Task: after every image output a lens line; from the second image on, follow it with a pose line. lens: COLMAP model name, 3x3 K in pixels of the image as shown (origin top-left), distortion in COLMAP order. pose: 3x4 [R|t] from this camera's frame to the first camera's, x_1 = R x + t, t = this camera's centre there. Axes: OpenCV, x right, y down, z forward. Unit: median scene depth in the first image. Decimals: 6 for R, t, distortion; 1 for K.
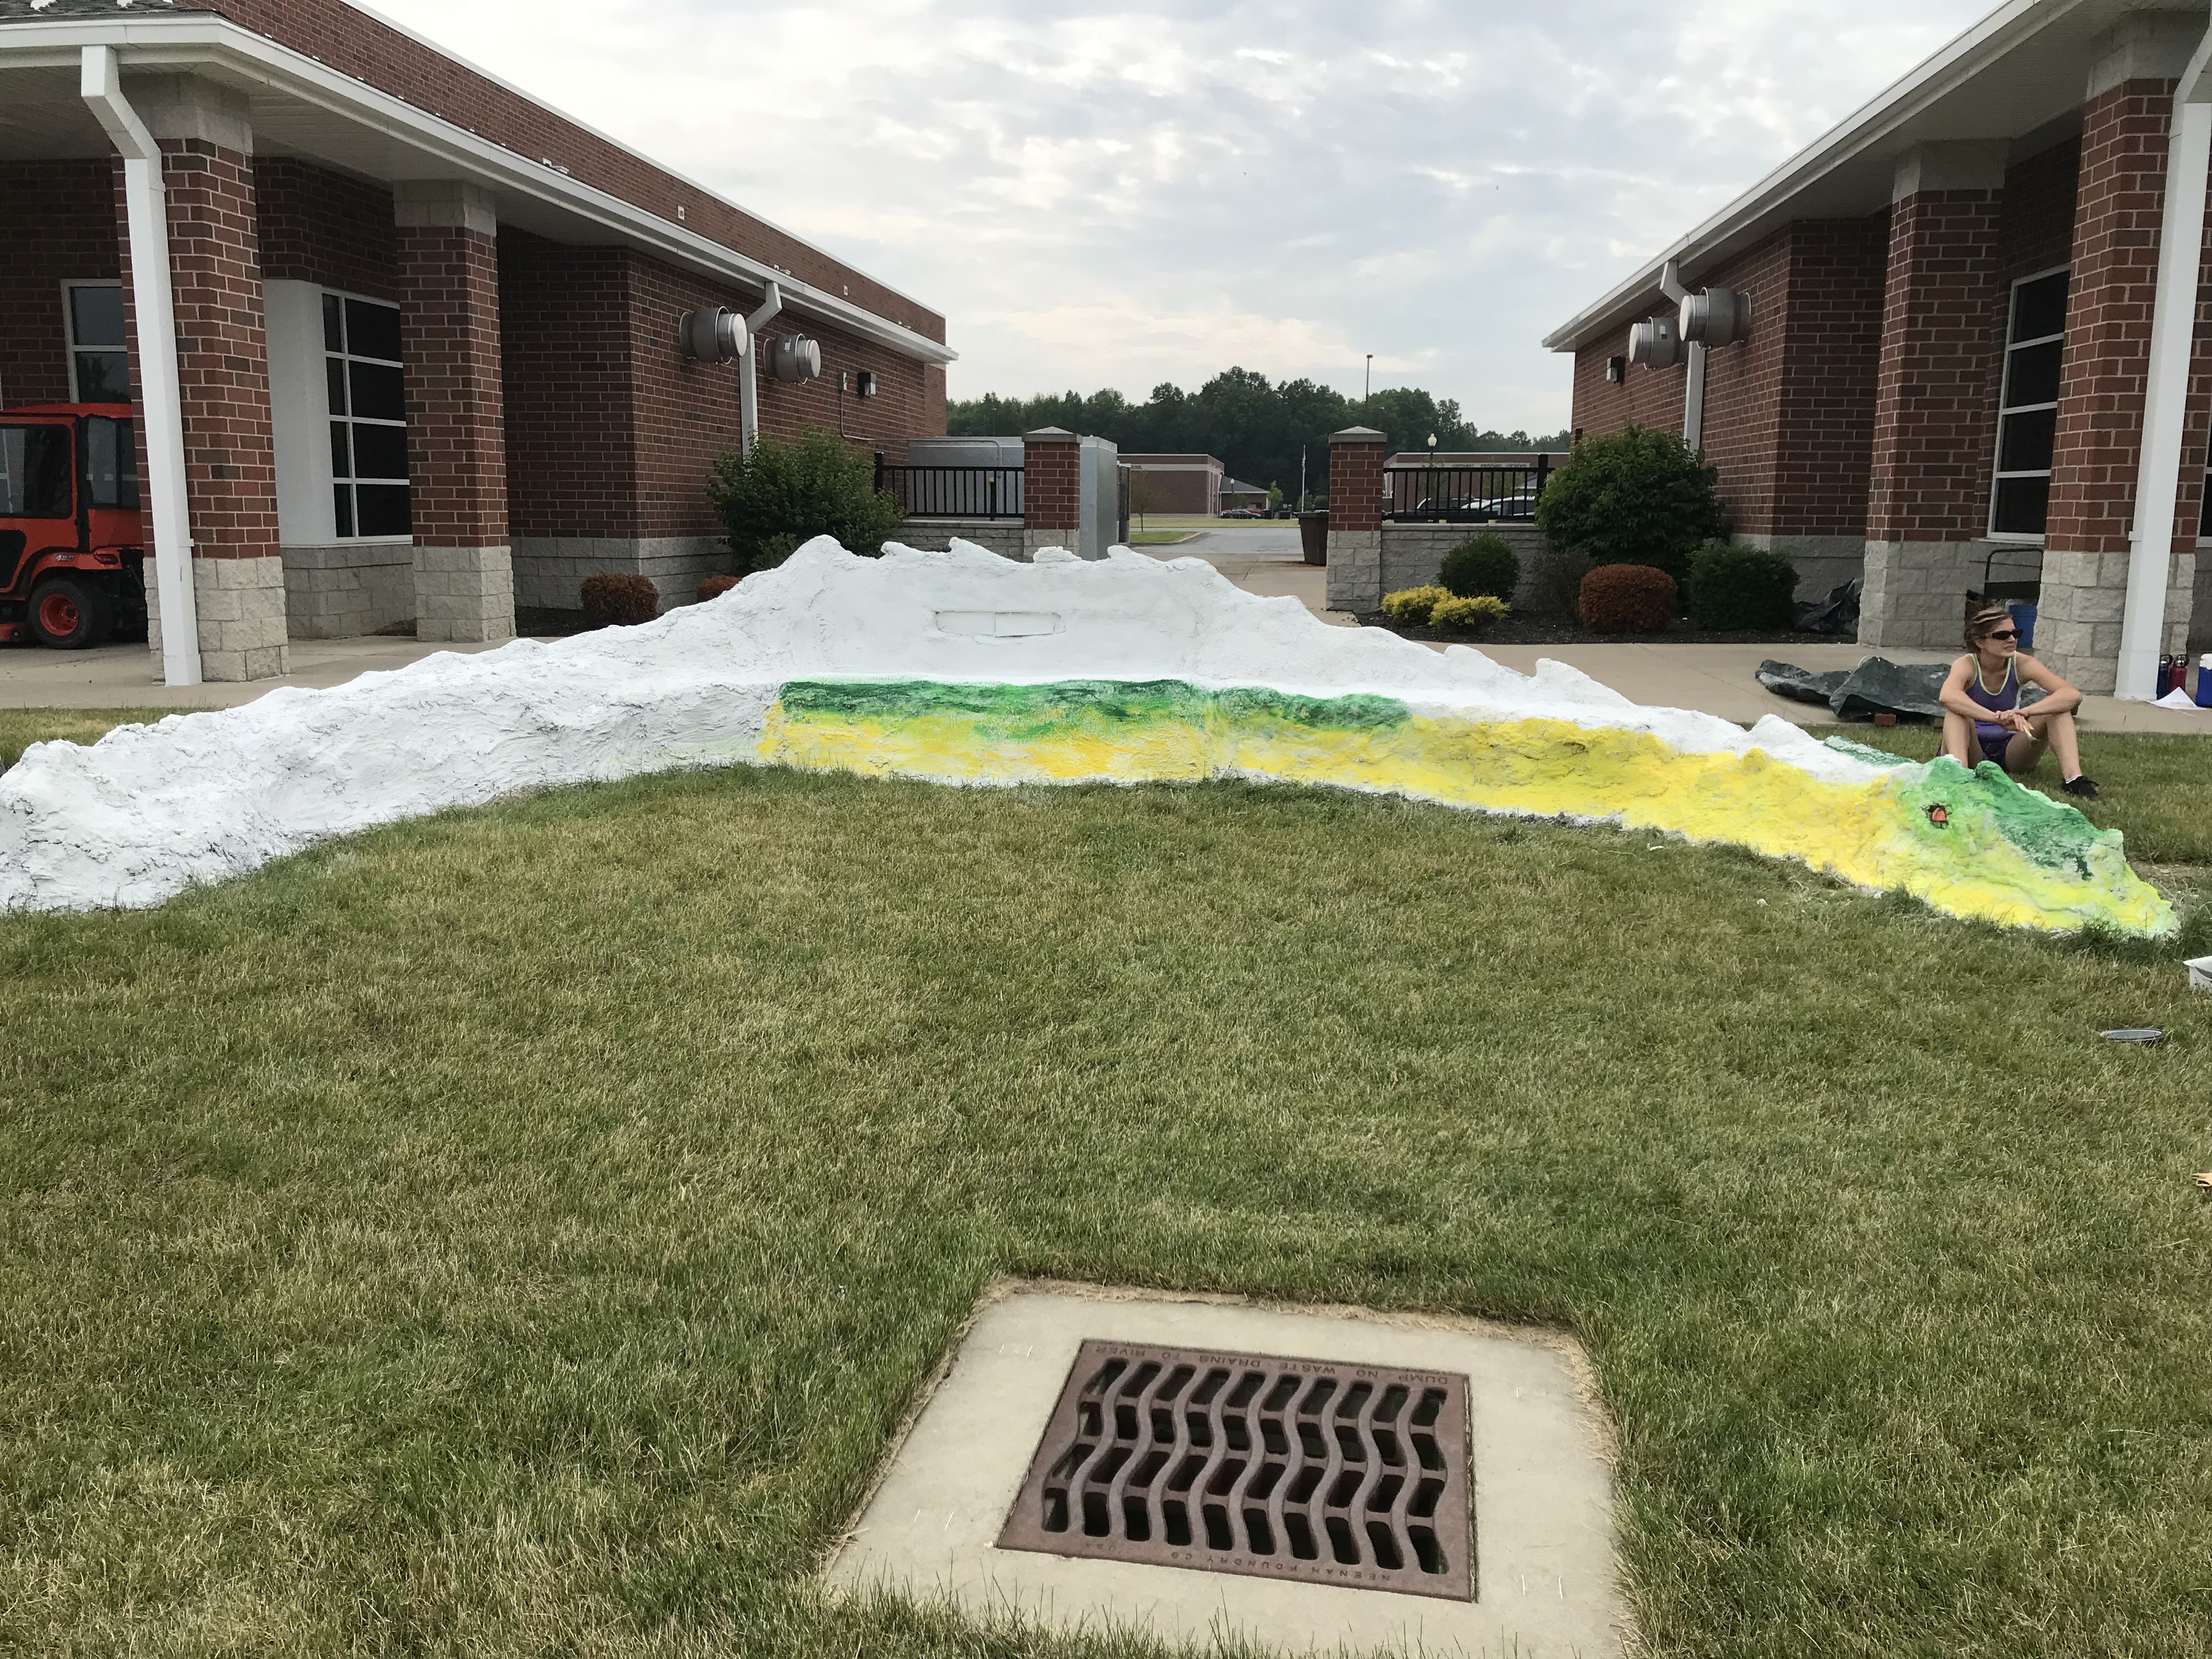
lens RADIAL K [[1824.1, 0, 1089.3], [0, 1824.1, 829.3], [0, 0, 1]] dist [0.010317, 0.019379]
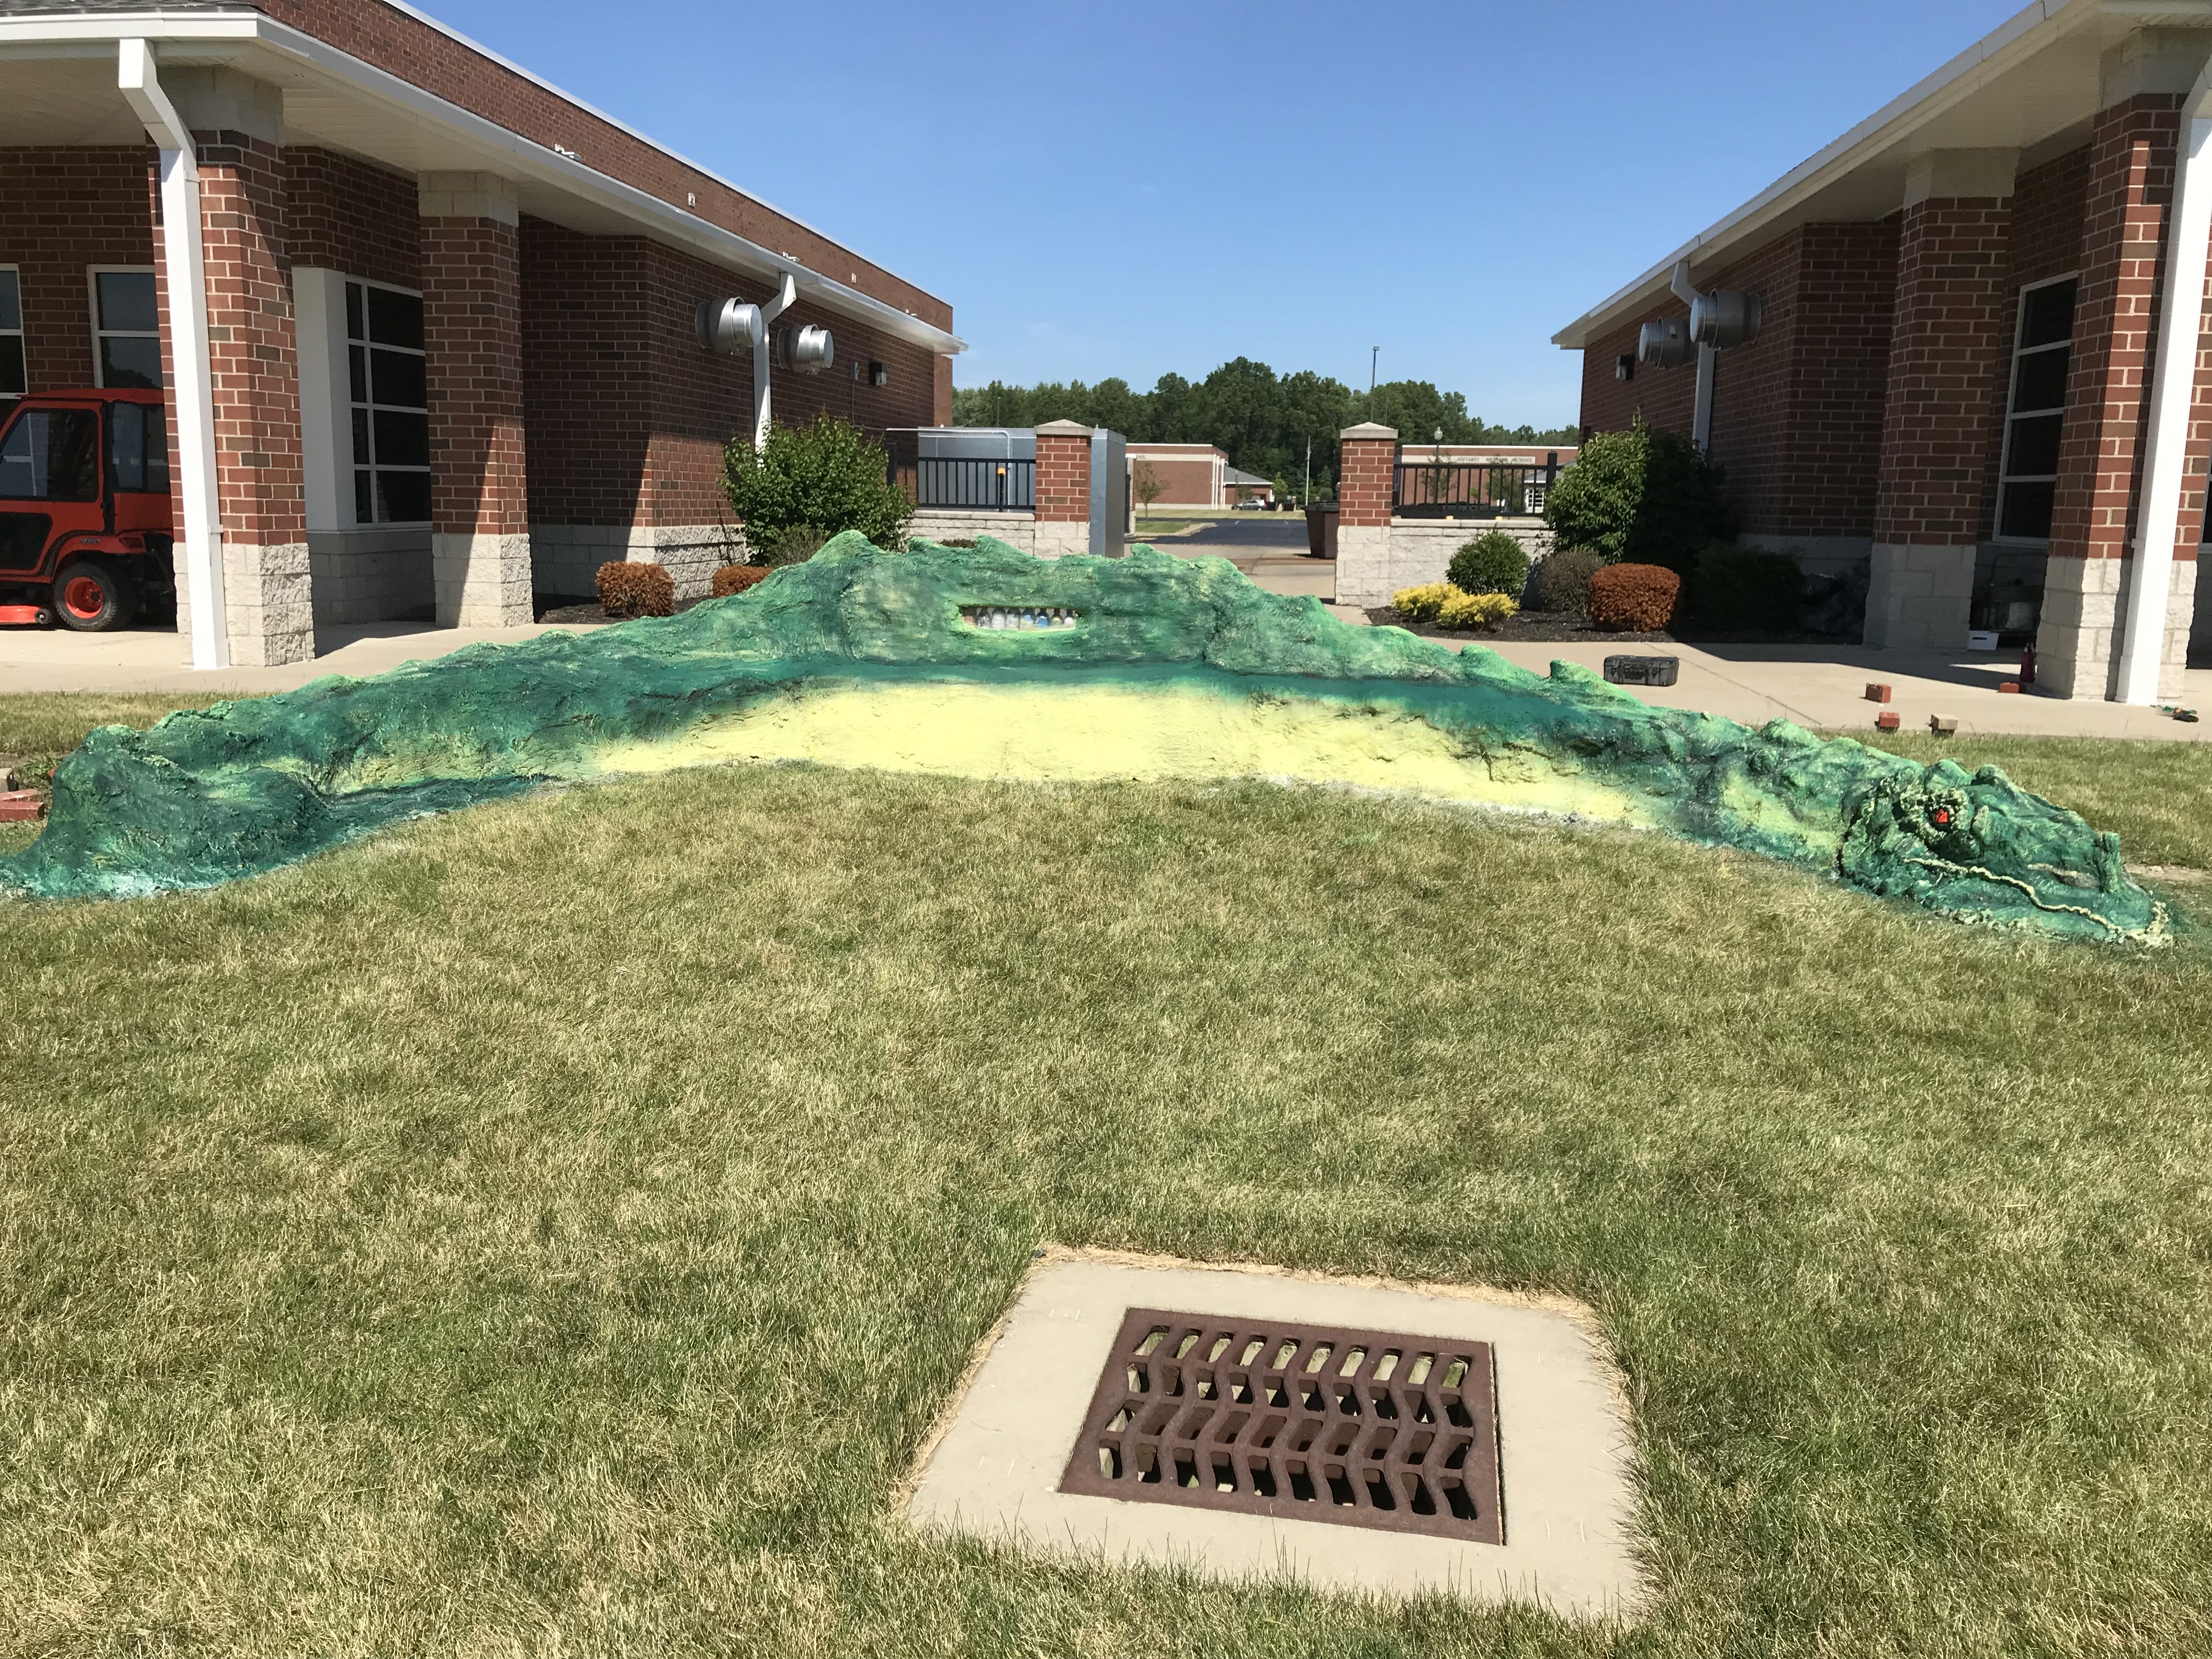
lens RADIAL K [[1824.1, 0, 1089.4], [0, 1824.1, 842.0], [0, 0, 1]] dist [0.010317, 0.019379]
pose [[0.999945, 0.010516, 0.000568, -0.006590], [-0.010523, 0.999867, 0.012453, -0.000615], [-0.000437, -0.012458, 0.999922, -0.012706]]
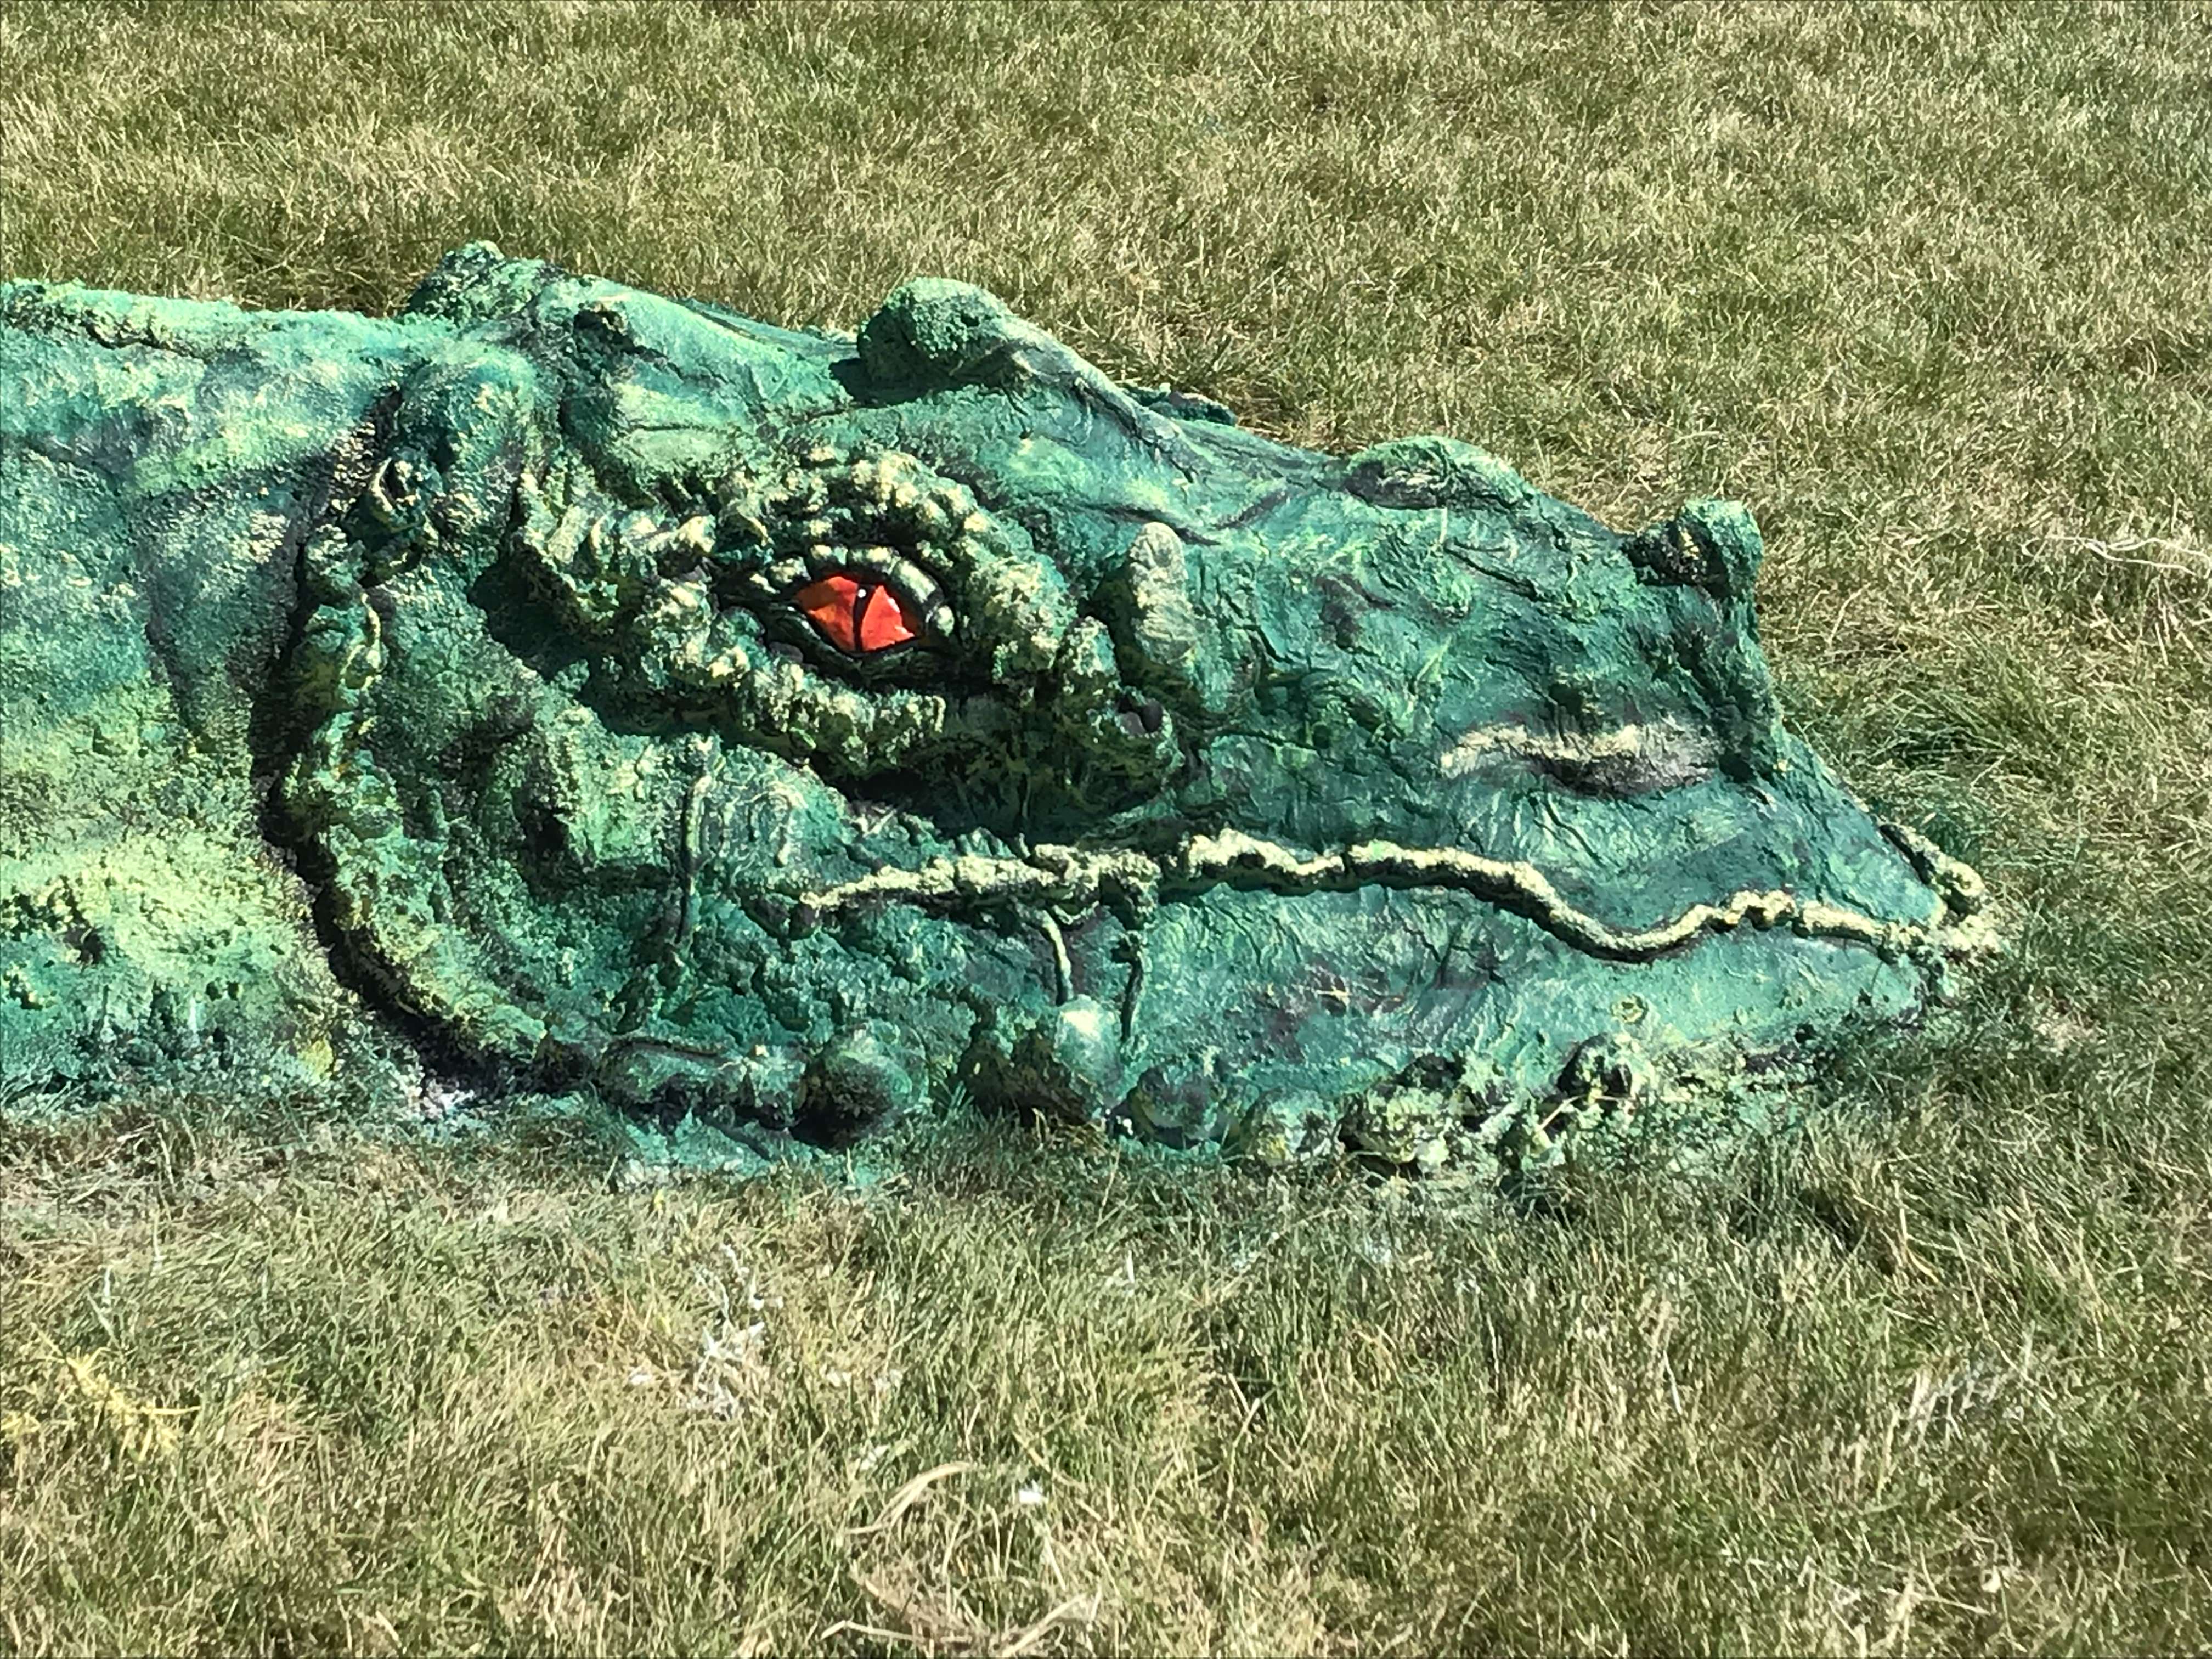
lens RADIAL K [[4317.4, 0, 1105.9], [0, 4317.4, 829.5], [0, 0, 1]] dist [-0.008442, 0.000000]
pose [[0.378556, -0.381735, 0.843193, 0.030420], [0.166848, 0.924211, 0.343506, -0.057206], [-0.910416, 0.010648, 0.413558, 0.317352]]
